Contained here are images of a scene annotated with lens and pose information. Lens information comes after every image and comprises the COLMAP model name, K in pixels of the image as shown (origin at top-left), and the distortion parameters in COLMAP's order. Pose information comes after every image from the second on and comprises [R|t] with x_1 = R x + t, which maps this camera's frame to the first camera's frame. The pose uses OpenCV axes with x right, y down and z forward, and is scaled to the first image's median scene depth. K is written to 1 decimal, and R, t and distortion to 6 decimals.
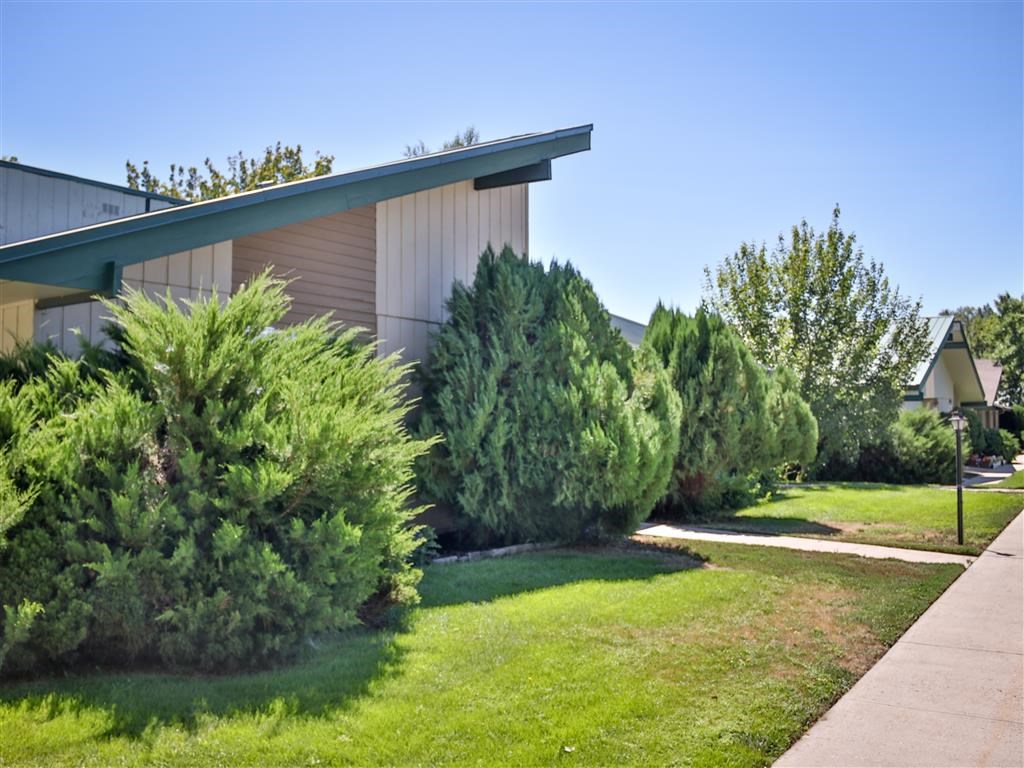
lens RADIAL K [[925.5, 0, 512.0], [0, 925.5, 384.0], [0, 0, 1]] dist [-0.187084, 0.016429]
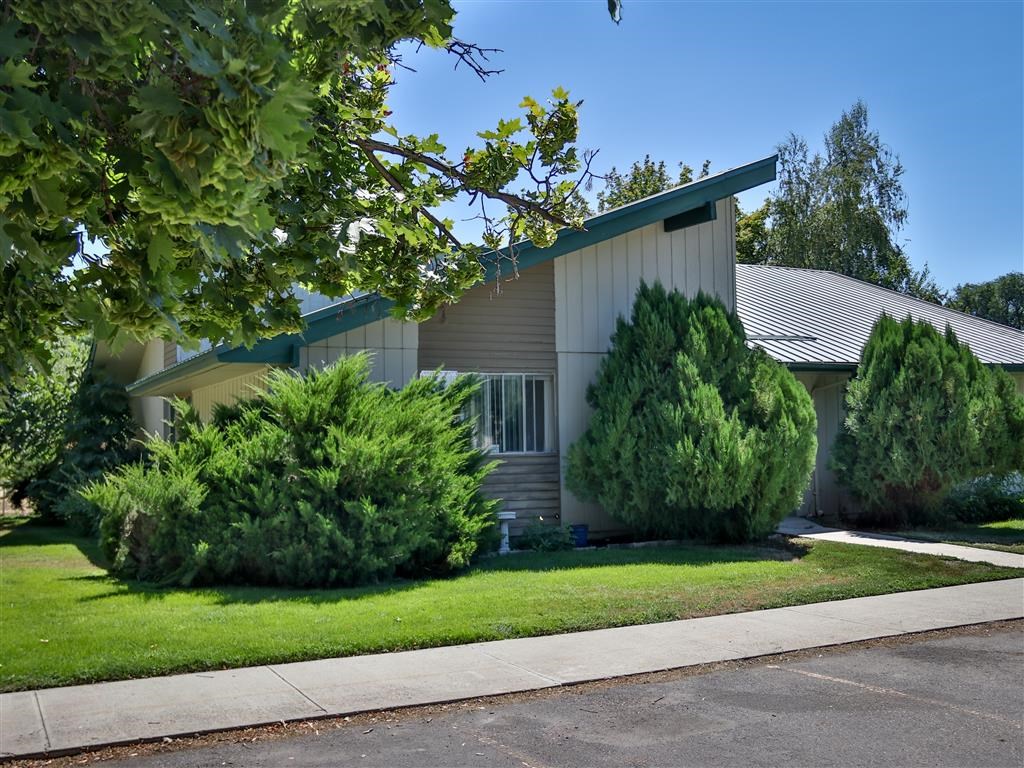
lens RADIAL K [[1102.2, 0, 512.0], [0, 1102.2, 384.0], [0, 0, 1]] dist [-0.181116, 0.018684]
pose [[0.866834, -0.044257, -0.496629, 0.579363], [0.041608, 0.998999, -0.016402, -0.012506], [0.496858, -0.006446, 0.867808, -0.338808]]
